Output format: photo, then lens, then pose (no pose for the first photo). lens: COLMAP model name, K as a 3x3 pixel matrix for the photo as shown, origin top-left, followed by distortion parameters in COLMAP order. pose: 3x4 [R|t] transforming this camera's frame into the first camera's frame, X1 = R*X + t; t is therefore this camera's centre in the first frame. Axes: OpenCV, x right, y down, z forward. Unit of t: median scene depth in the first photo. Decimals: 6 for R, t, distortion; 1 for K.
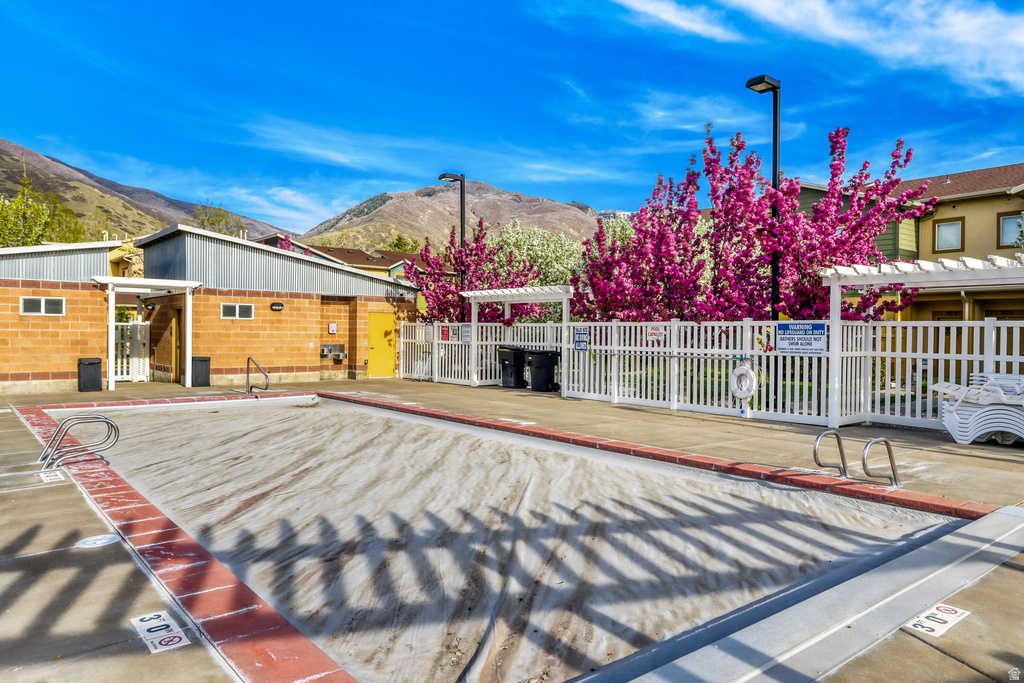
lens RADIAL K [[689.8, 0, 514.4], [0, 689.8, 340.2], [0, 0, 1]] dist [0.001495, -0.000173]
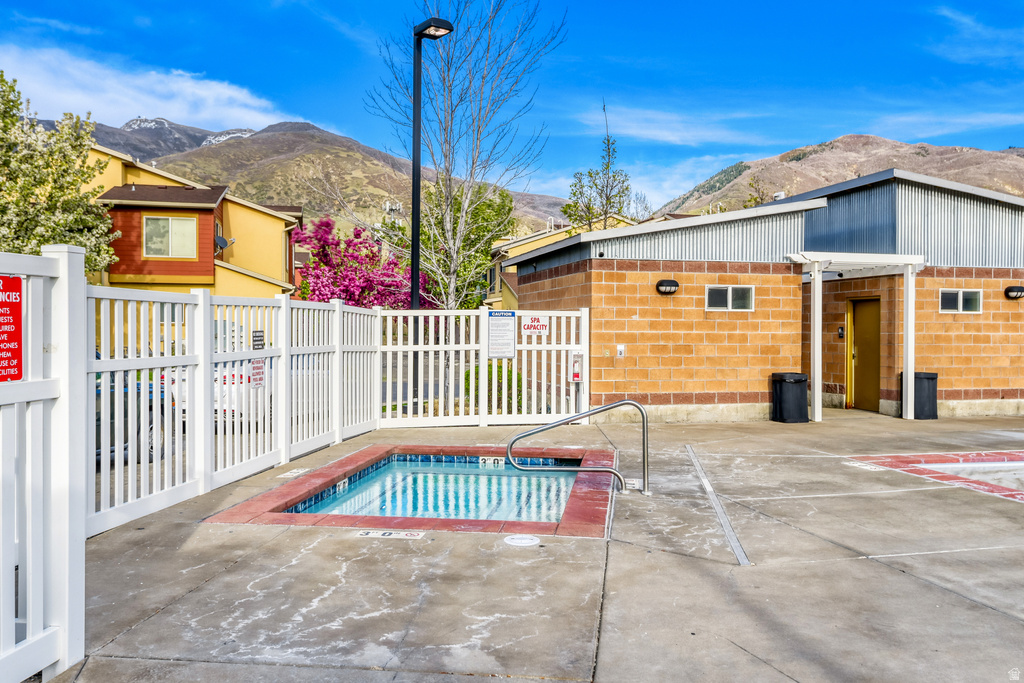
lens RADIAL K [[816.6, 0, 510.2], [0, 816.6, 339.8], [0, 0, 1]] dist [0.032961, 0.002066]
pose [[0.895874, 0.000347, -0.444309, -0.497258], [-0.000715, 1.000000, -0.000661, -0.006108], [0.444308, 0.000910, 0.895874, 0.150441]]
